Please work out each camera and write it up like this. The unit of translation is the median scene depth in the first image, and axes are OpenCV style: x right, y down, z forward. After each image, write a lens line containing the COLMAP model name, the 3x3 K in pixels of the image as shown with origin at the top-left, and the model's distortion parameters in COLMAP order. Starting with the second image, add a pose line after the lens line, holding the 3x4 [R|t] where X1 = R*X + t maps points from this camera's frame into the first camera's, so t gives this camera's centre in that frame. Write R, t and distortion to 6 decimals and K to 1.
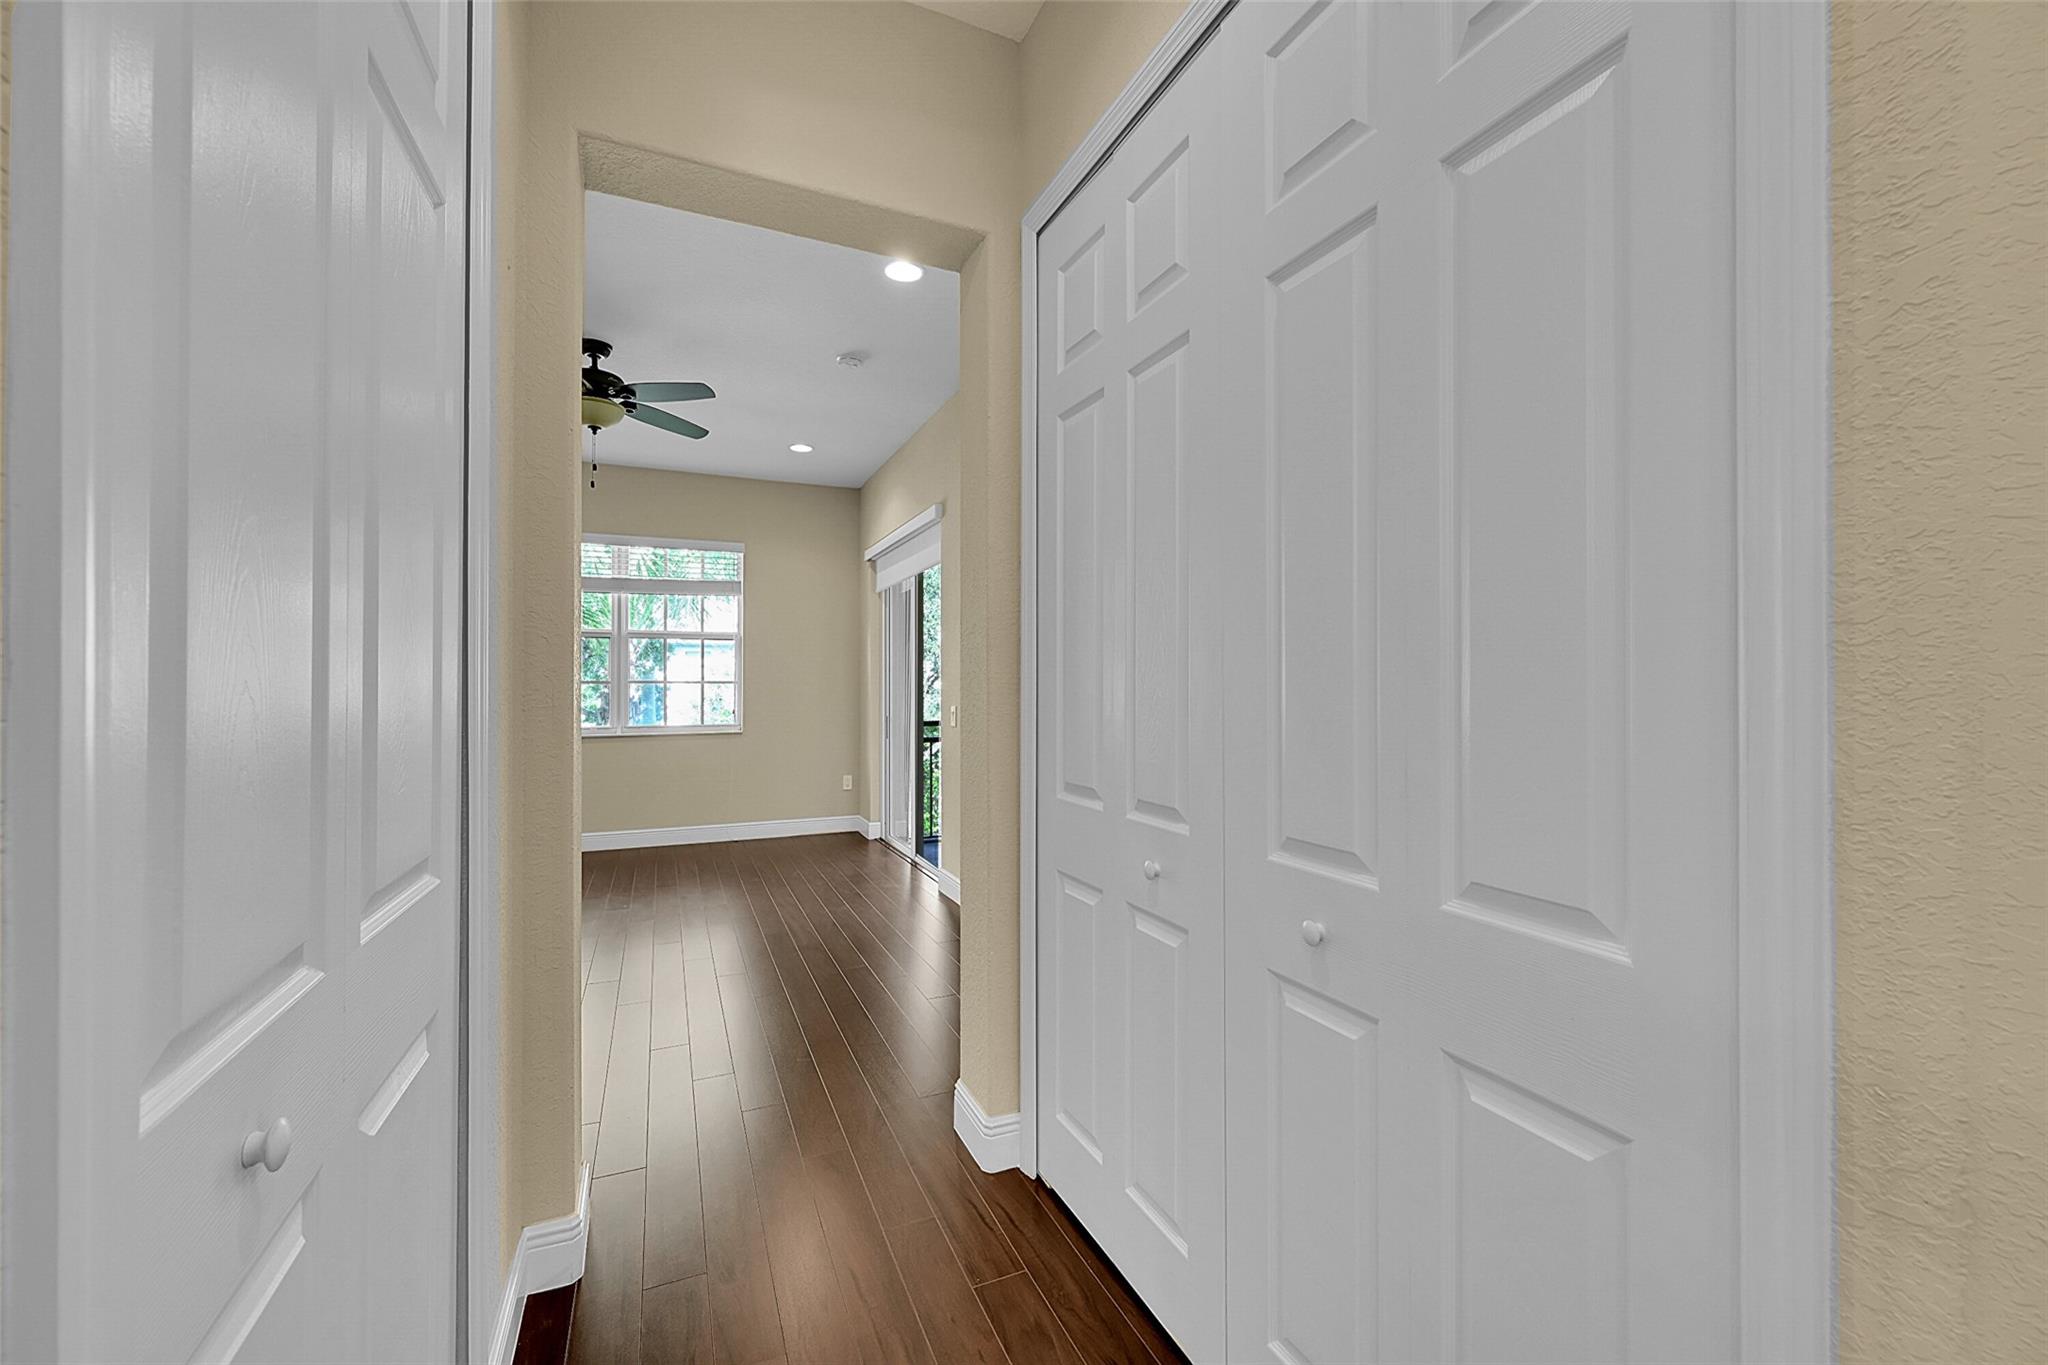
lens RADIAL K [[804.1, 0, 1023.3], [0, 804.1, 675.2], [0, 0, 1]] dist [0.002654, -0.000054]
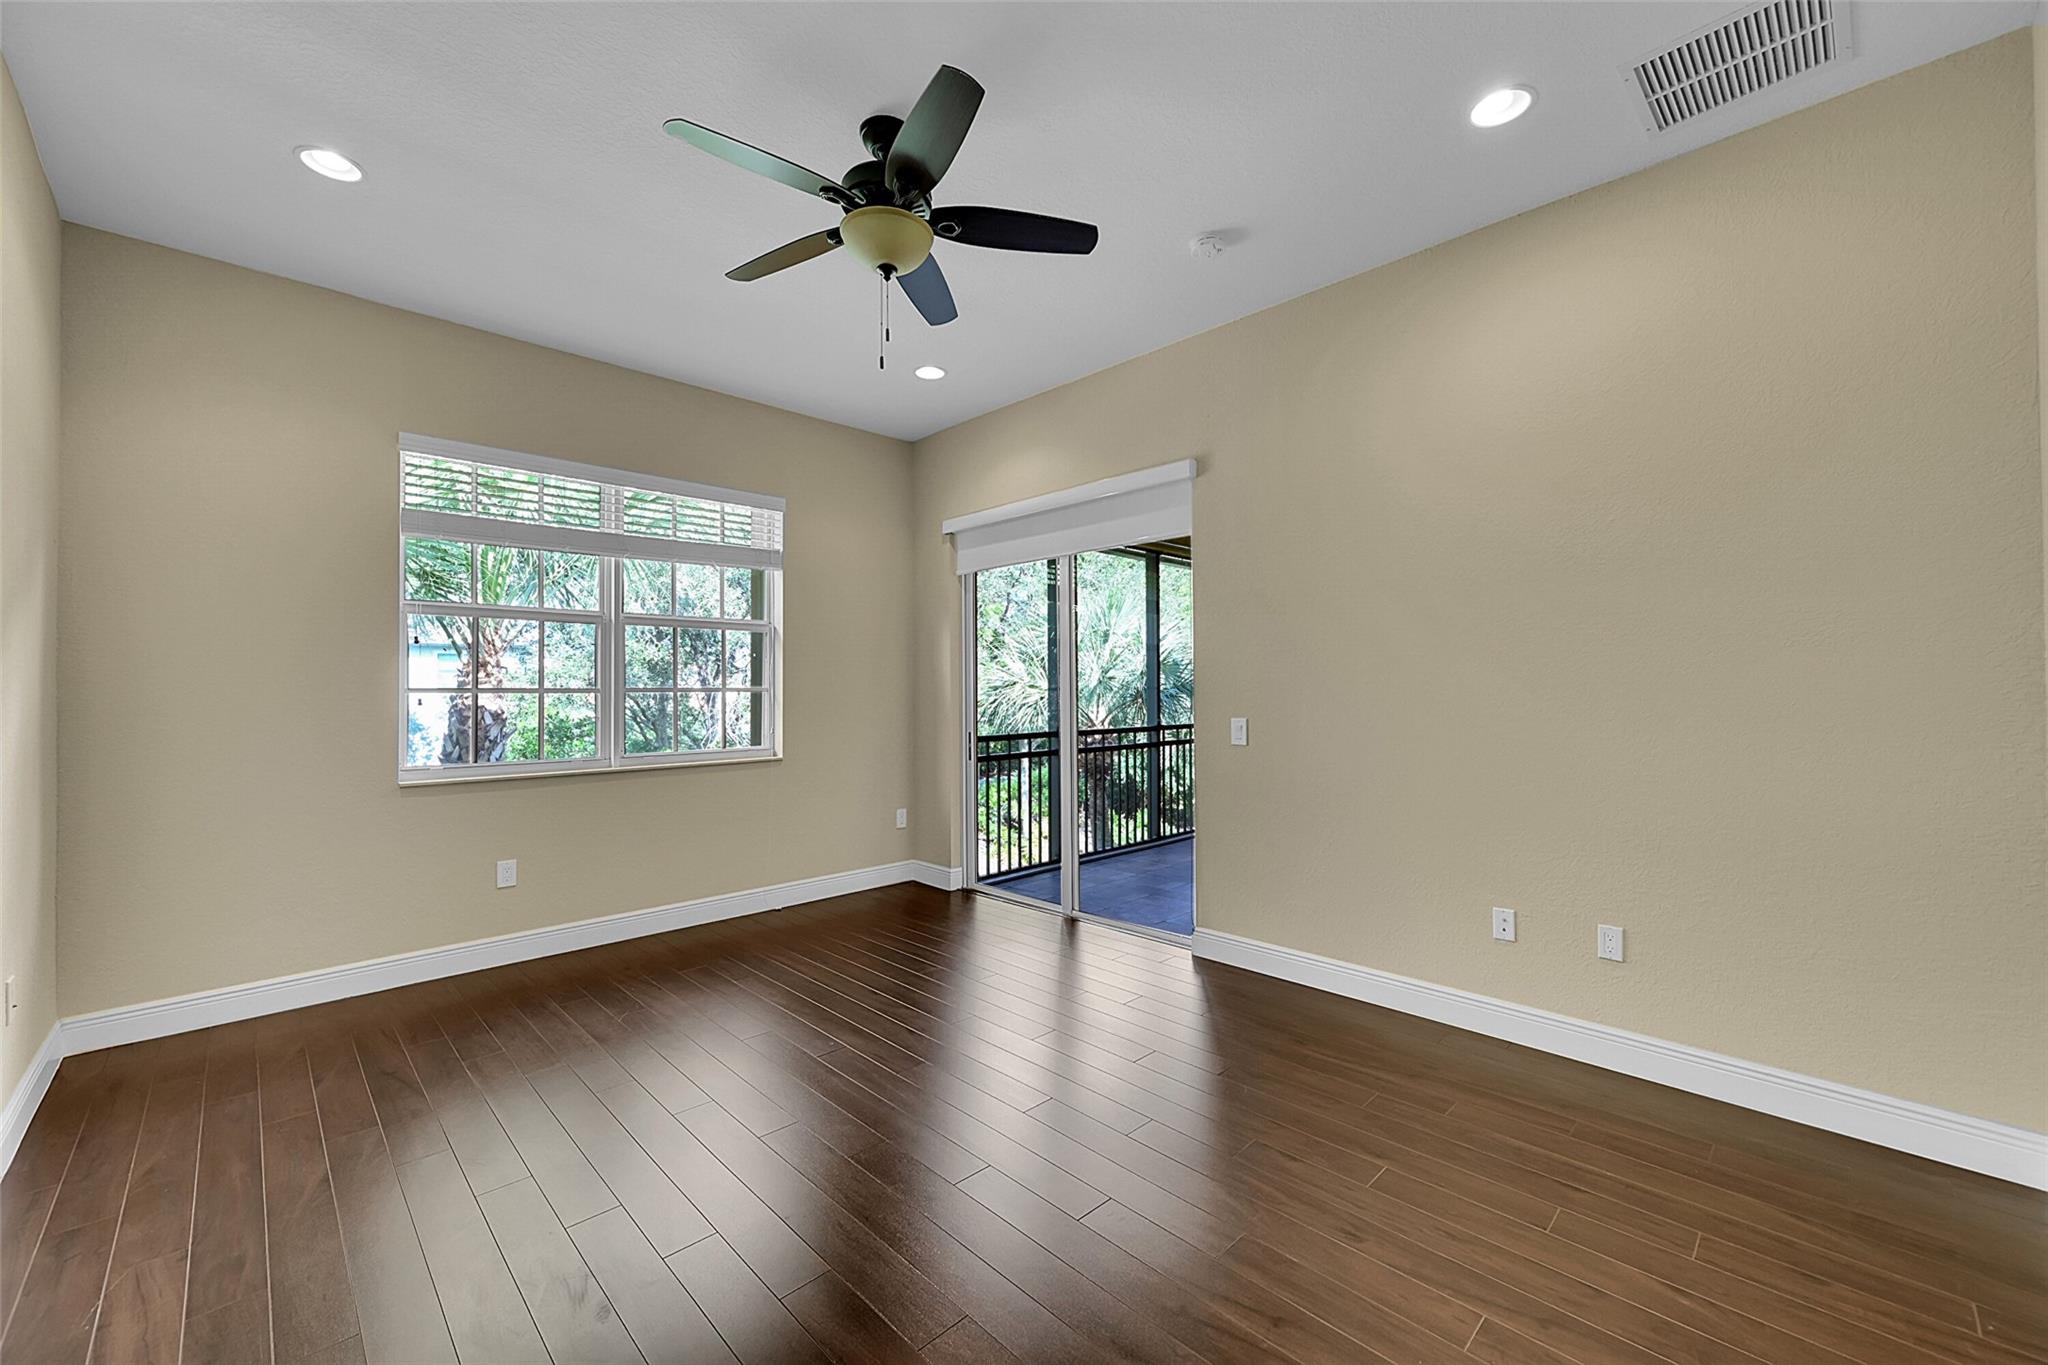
lens RADIAL K [[804.1, 0, 1017.3], [0, 804.1, 682.3], [0, 0, 1]] dist [0.002654, -0.000054]
pose [[0.938611, 0.002534, 0.344968, -0.401928], [-0.001484, 0.999993, -0.003307, 0.004708], [-0.344974, 0.002592, 0.938608, 0.245379]]
